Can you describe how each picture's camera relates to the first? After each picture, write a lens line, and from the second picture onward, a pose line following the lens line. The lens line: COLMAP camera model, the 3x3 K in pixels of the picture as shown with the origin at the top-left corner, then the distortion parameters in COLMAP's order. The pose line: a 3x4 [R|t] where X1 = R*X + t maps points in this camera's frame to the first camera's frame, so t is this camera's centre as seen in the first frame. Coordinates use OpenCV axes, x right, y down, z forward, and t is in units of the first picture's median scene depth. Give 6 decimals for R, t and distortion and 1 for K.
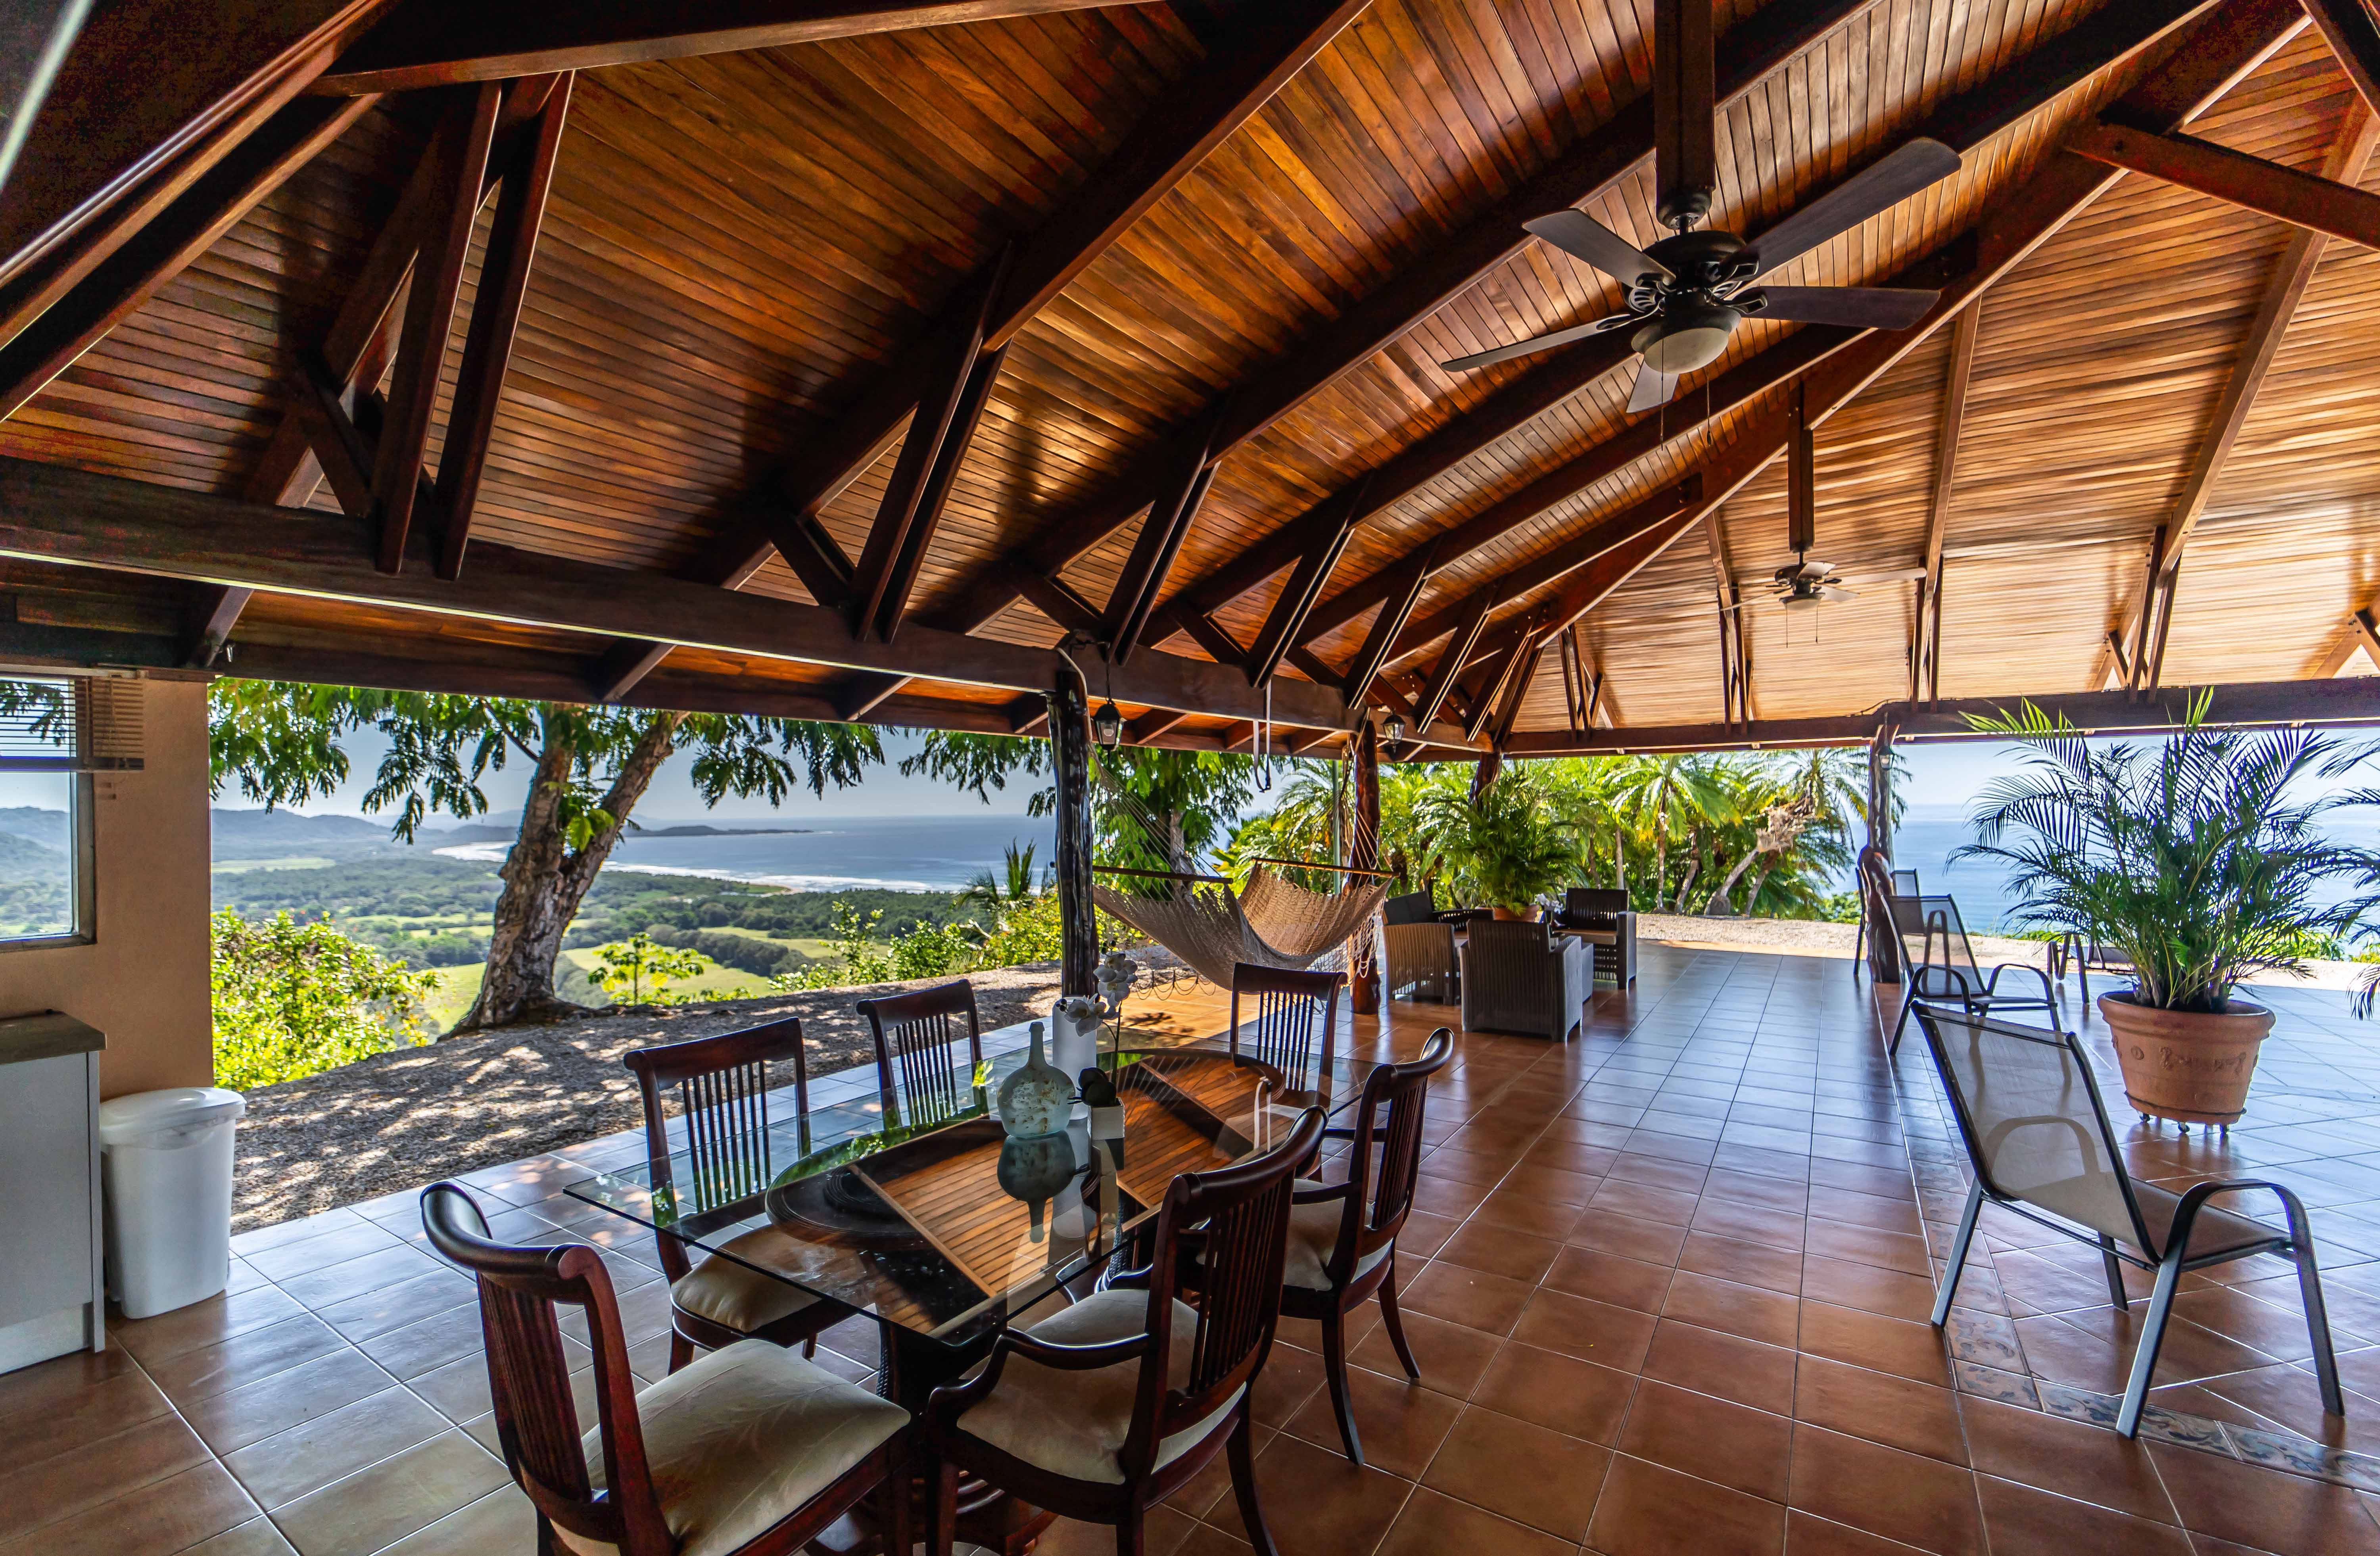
lens RADIAL K [[974.5, 0, 1212.8], [0, 974.5, 808.1], [0, 0, 1]] dist [0.007790, -0.002027]
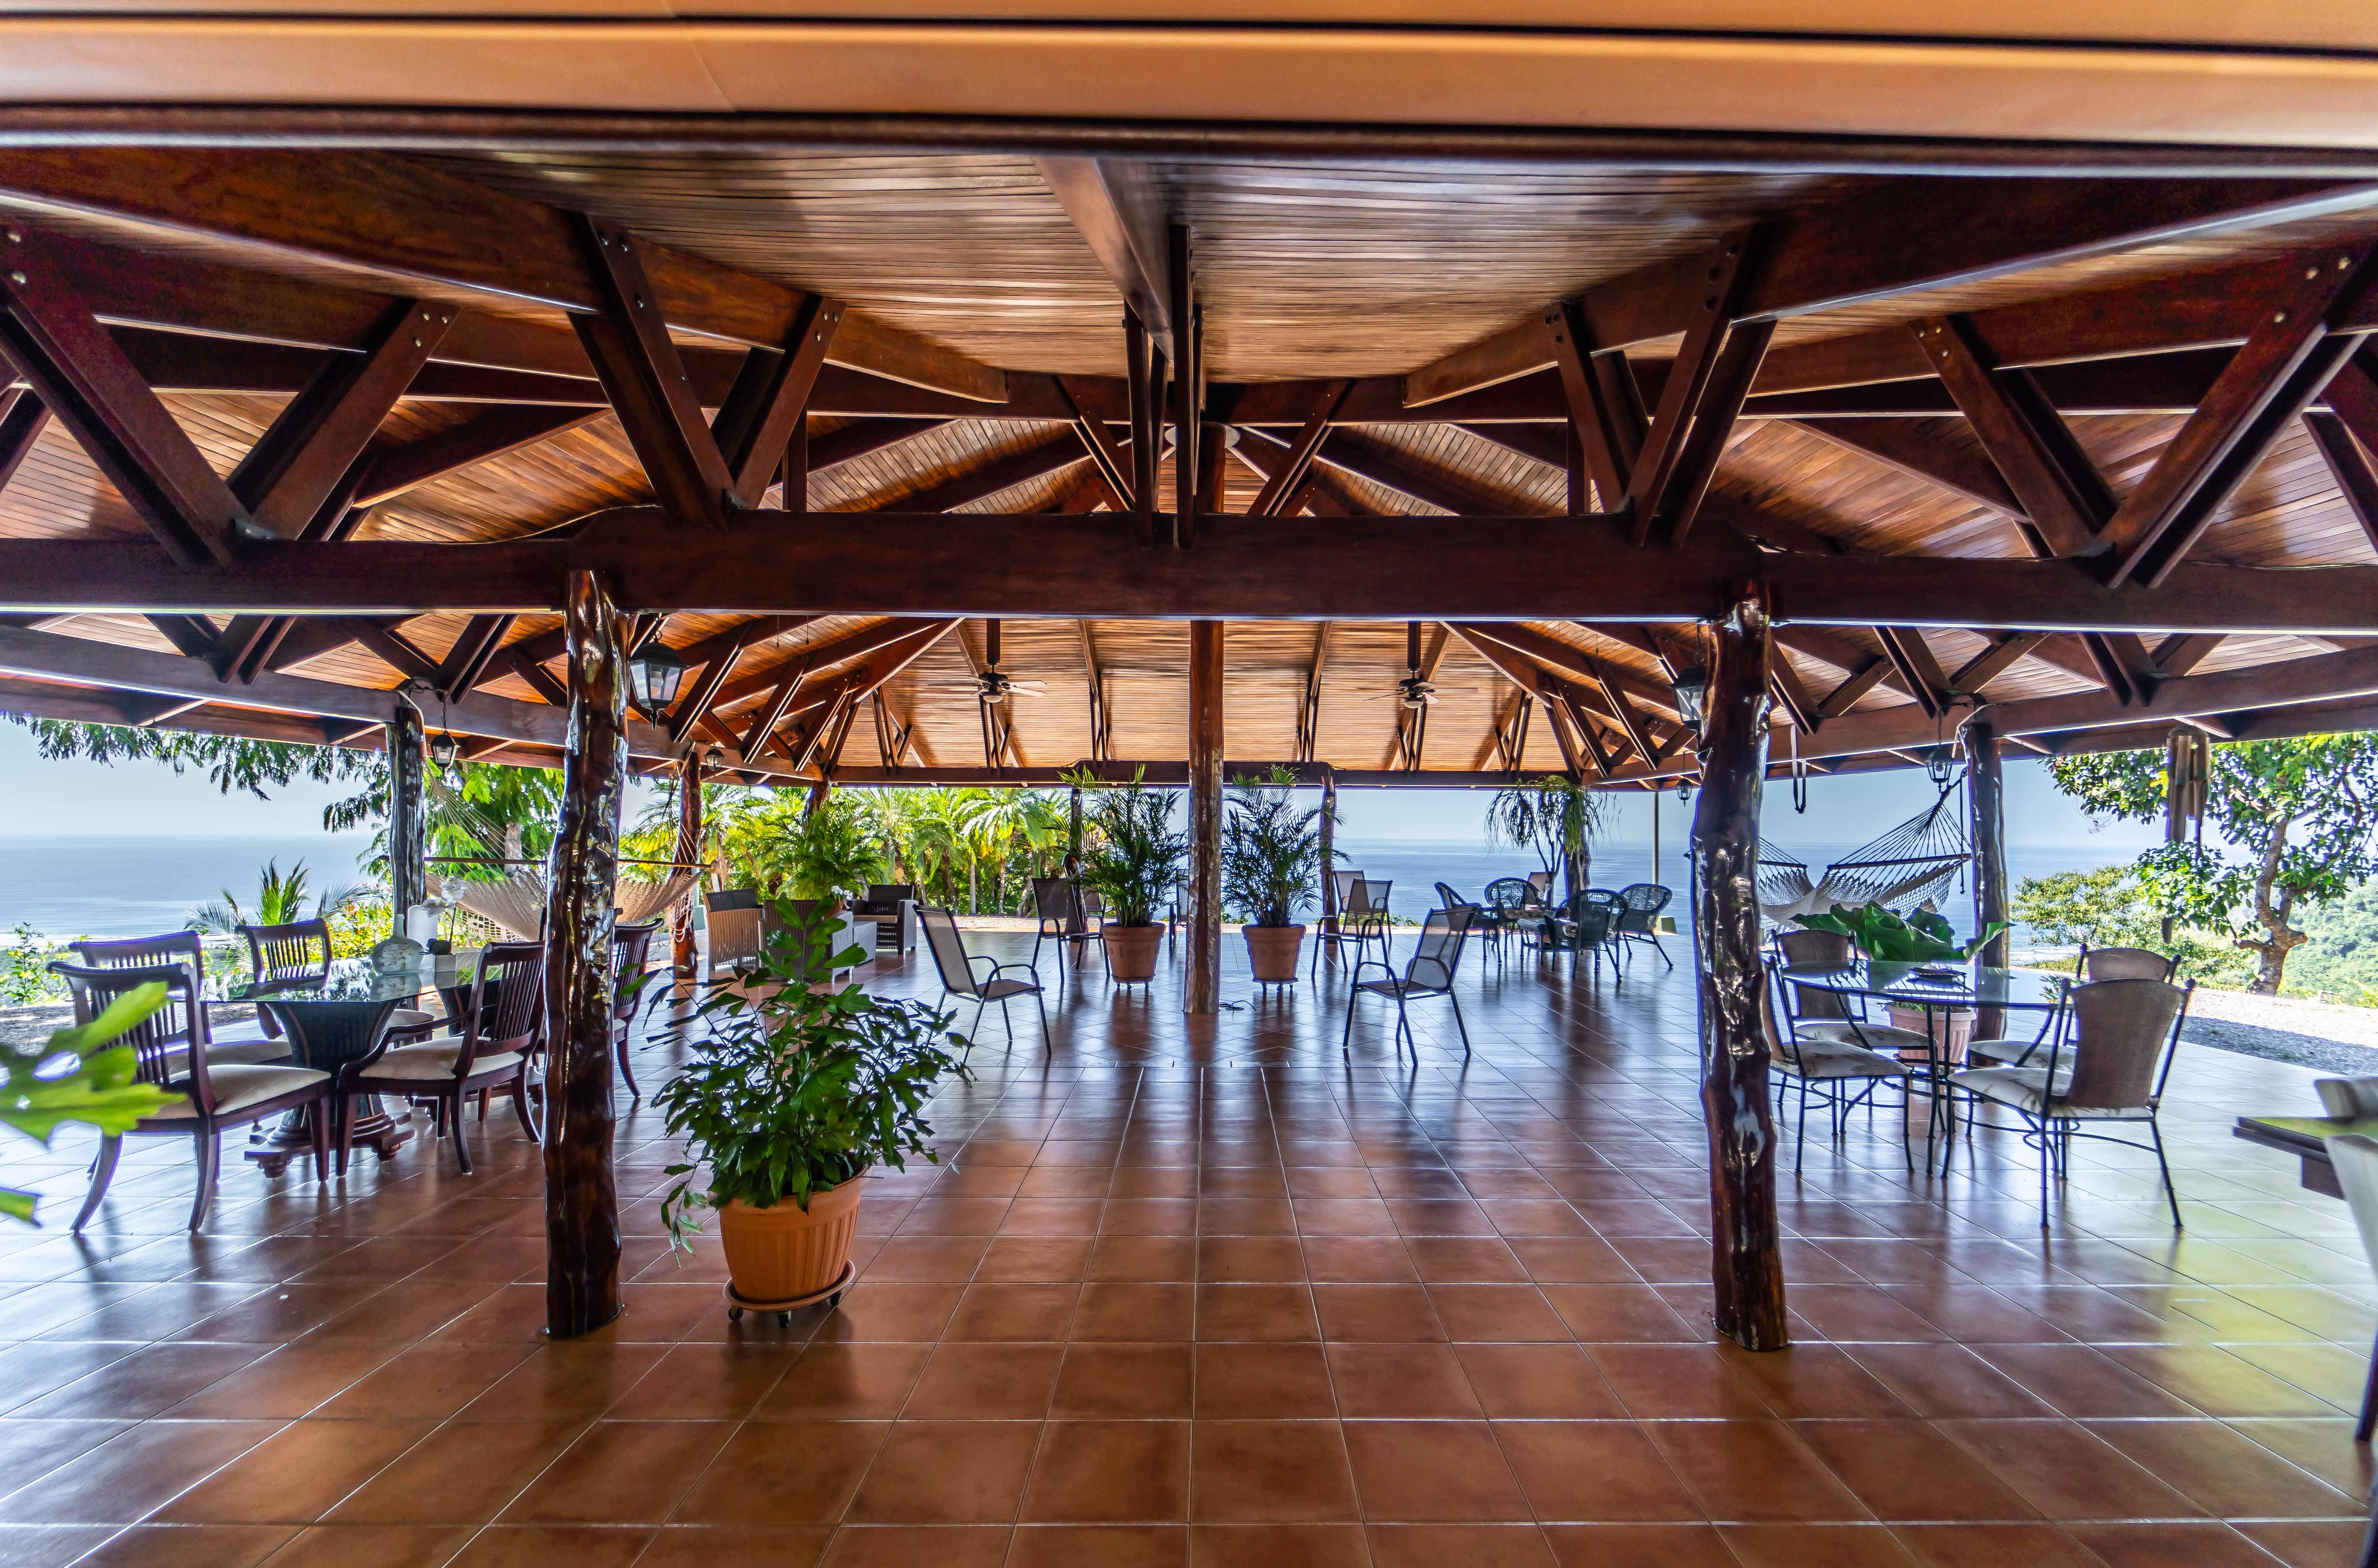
lens RADIAL K [[975.4, 0, 1222.1], [0, 975.4, 820.2], [0, 0, 1]] dist [-0.003094, -0.000319]
pose [[0.833759, 0.023563, 0.551626, 0.032970], [-0.014391, 0.999677, -0.020950, 0.017923], [-0.551941, 0.009528, 0.833828, -0.461140]]
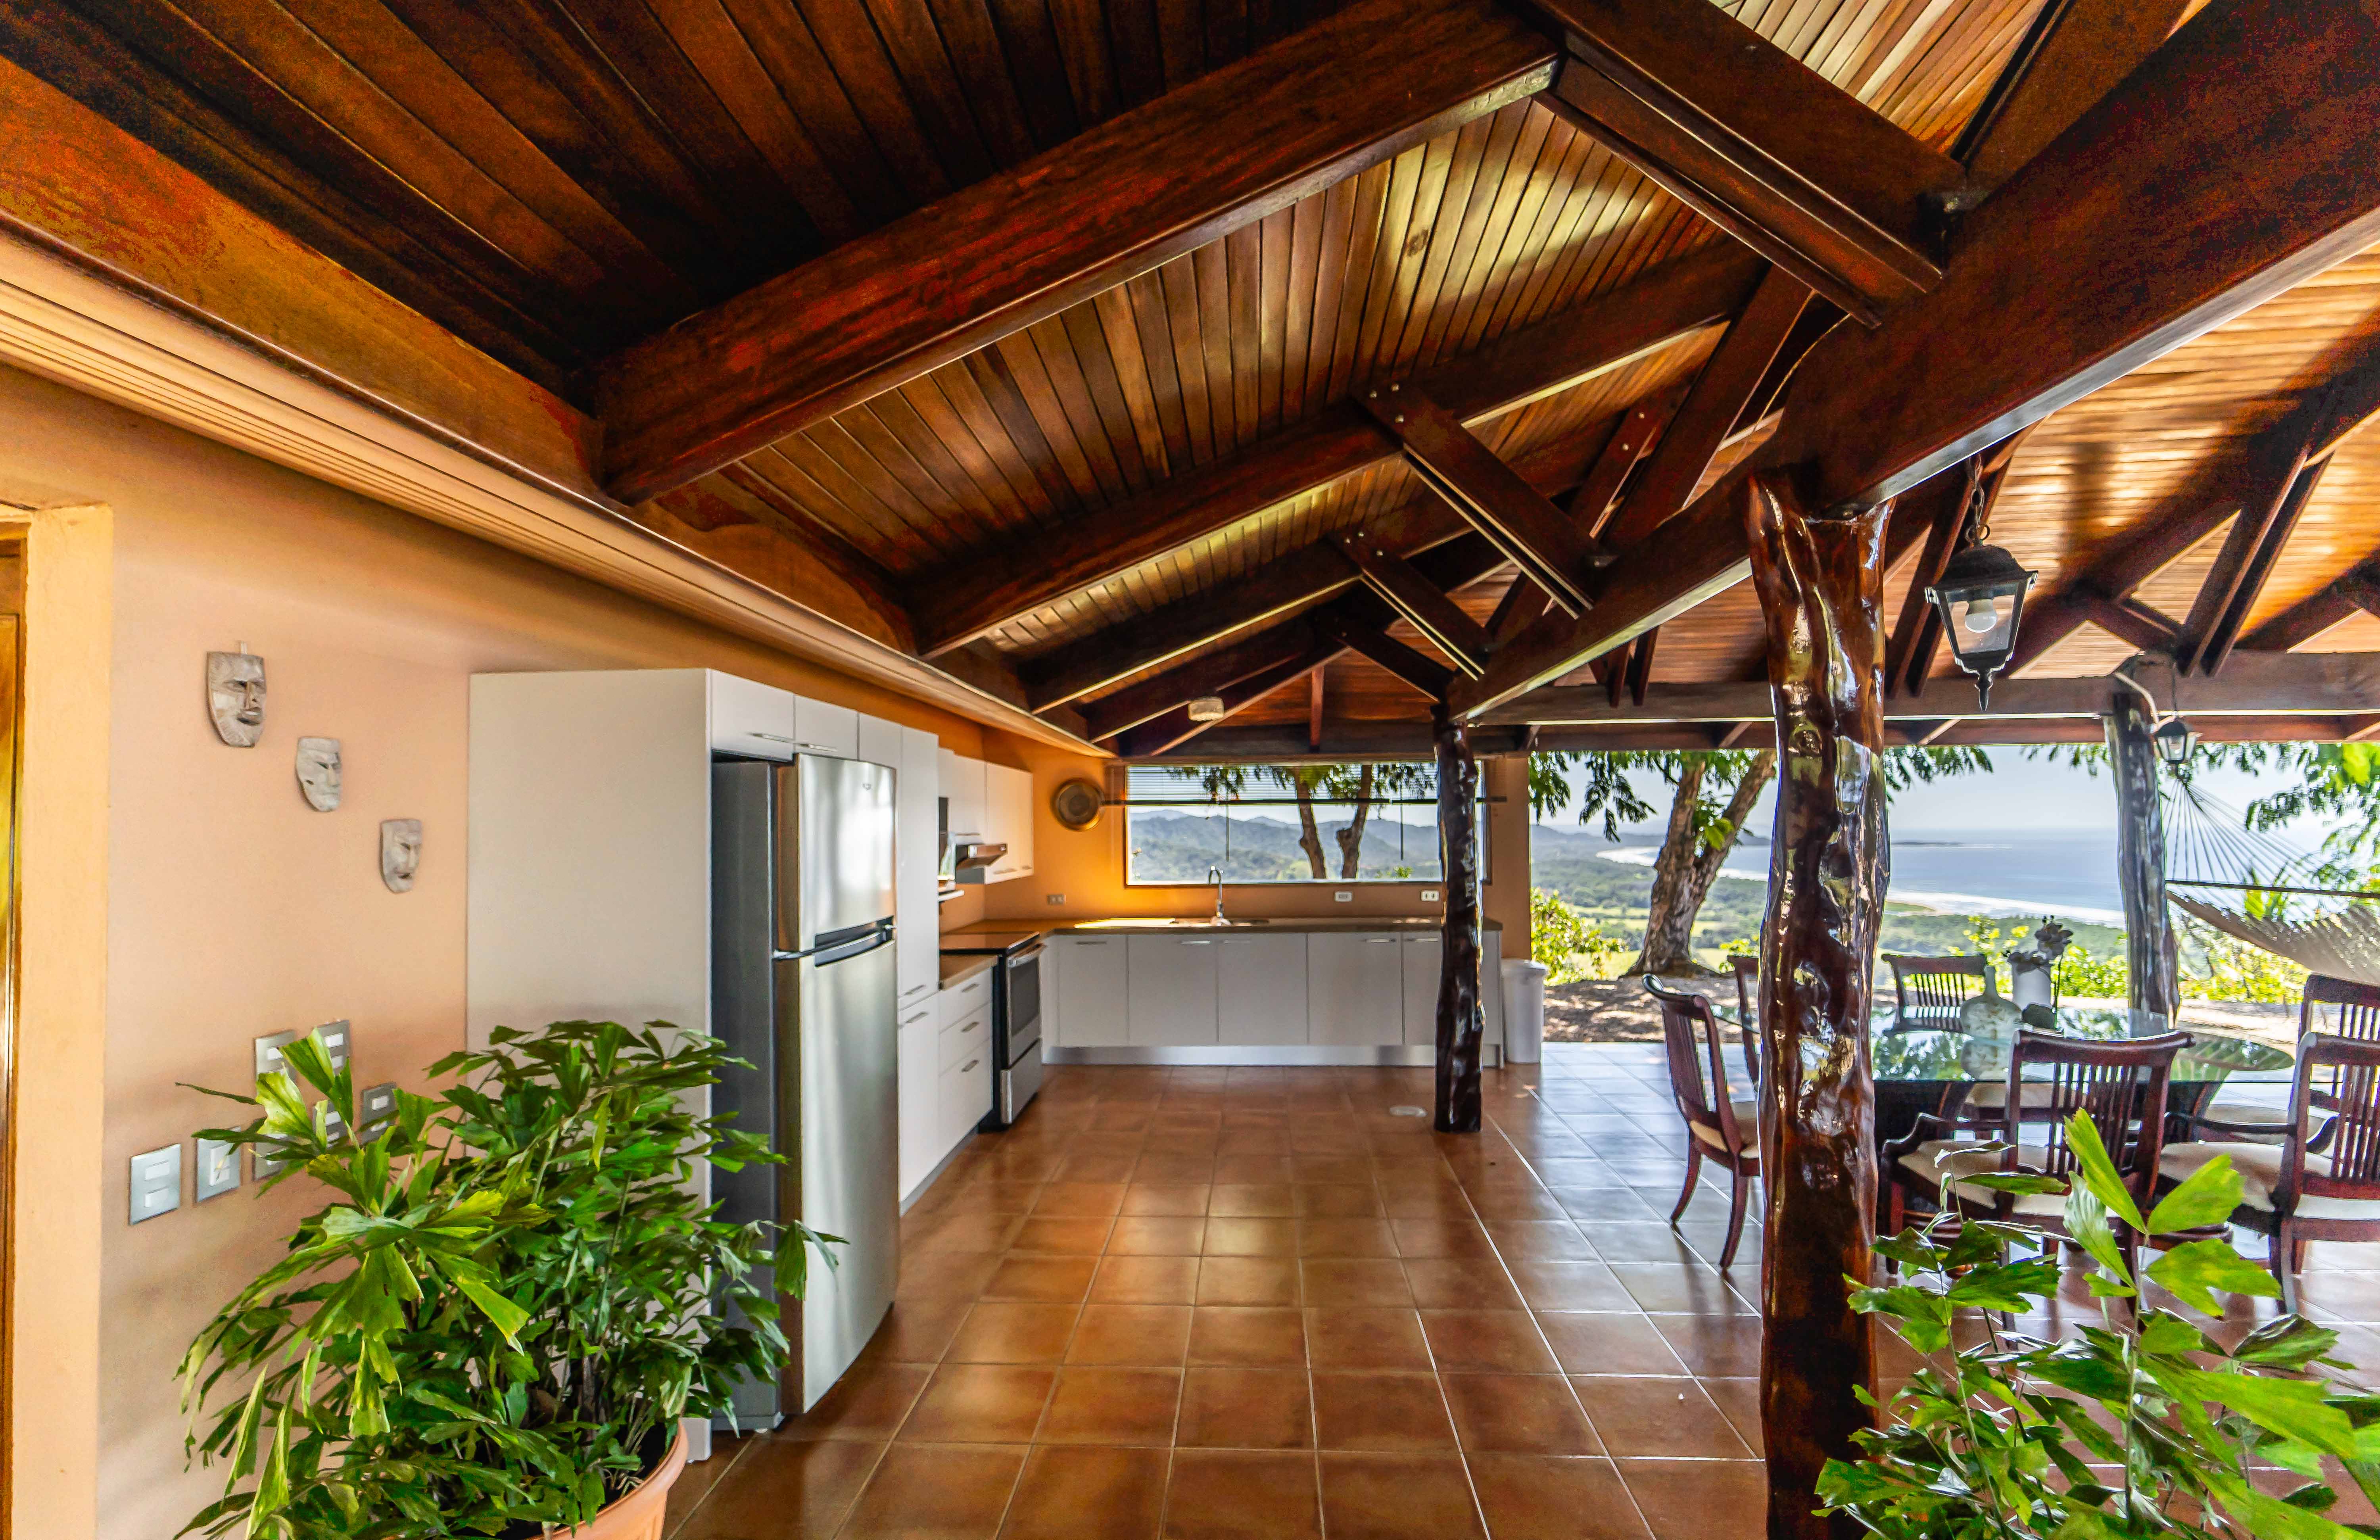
lens RADIAL K [[974.4, 0, 1228.6], [0, 974.4, 802.1], [0, 0, 1]] dist [0.007790, -0.002027]
pose [[0.512056, -0.016521, -0.858793, 0.162911], [0.002708, 0.999841, -0.017620, -0.001708], [0.858948, 0.006697, 0.512020, -0.243273]]
